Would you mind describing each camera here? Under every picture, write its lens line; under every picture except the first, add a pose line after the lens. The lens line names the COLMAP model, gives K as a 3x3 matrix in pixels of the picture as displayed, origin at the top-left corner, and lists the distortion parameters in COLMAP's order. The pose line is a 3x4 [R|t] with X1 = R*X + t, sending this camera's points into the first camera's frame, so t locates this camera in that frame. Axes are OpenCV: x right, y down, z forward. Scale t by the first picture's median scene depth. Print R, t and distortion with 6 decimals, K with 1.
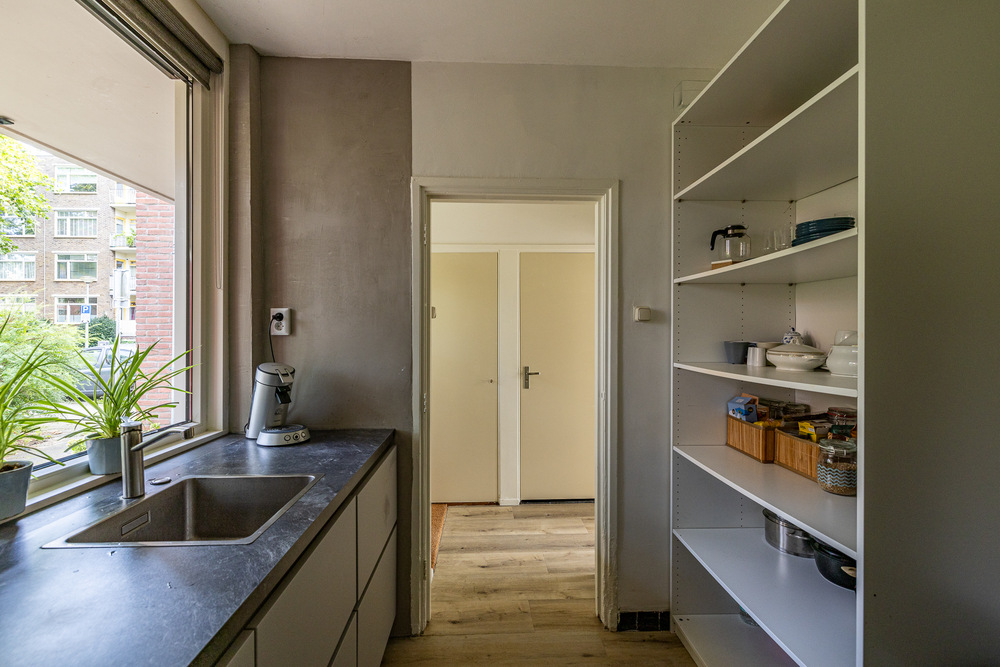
lens RADIAL K [[431.3, 0, 500.2], [0, 431.3, 334.3], [0, 0, 1]] dist [-0.000893, -0.000126]
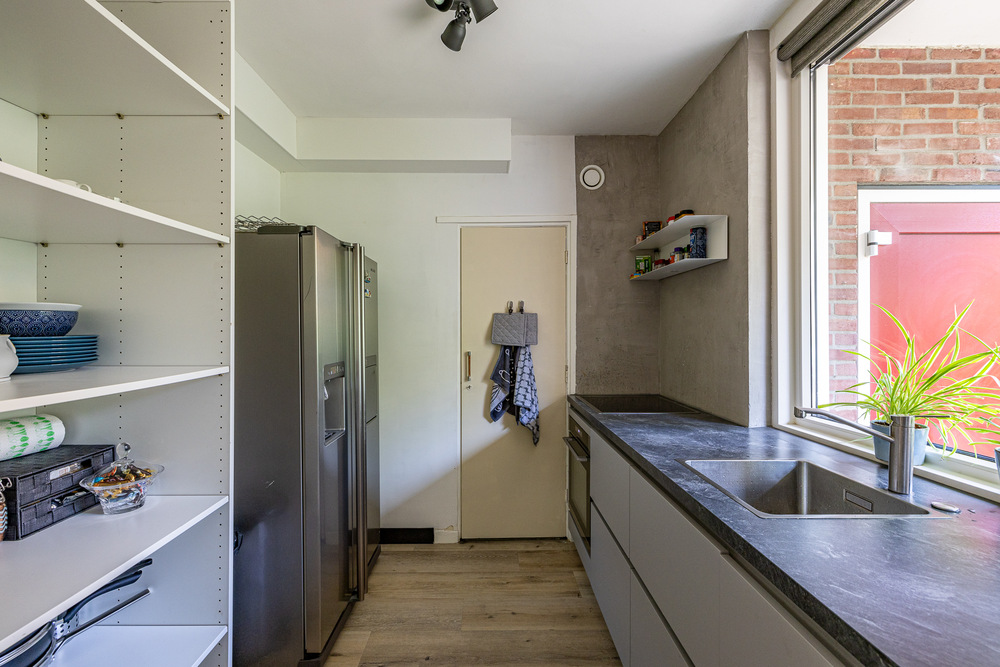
lens RADIAL K [[431.3, 0, 497.8], [0, 431.3, 333.3], [0, 0, 1]] dist [-0.000893, -0.000126]
pose [[-0.999511, -0.001296, 0.031232, -0.001782], [-0.001115, 0.999983, 0.005808, 0.027302], [-0.031239, 0.005770, -0.999495, 2.073991]]
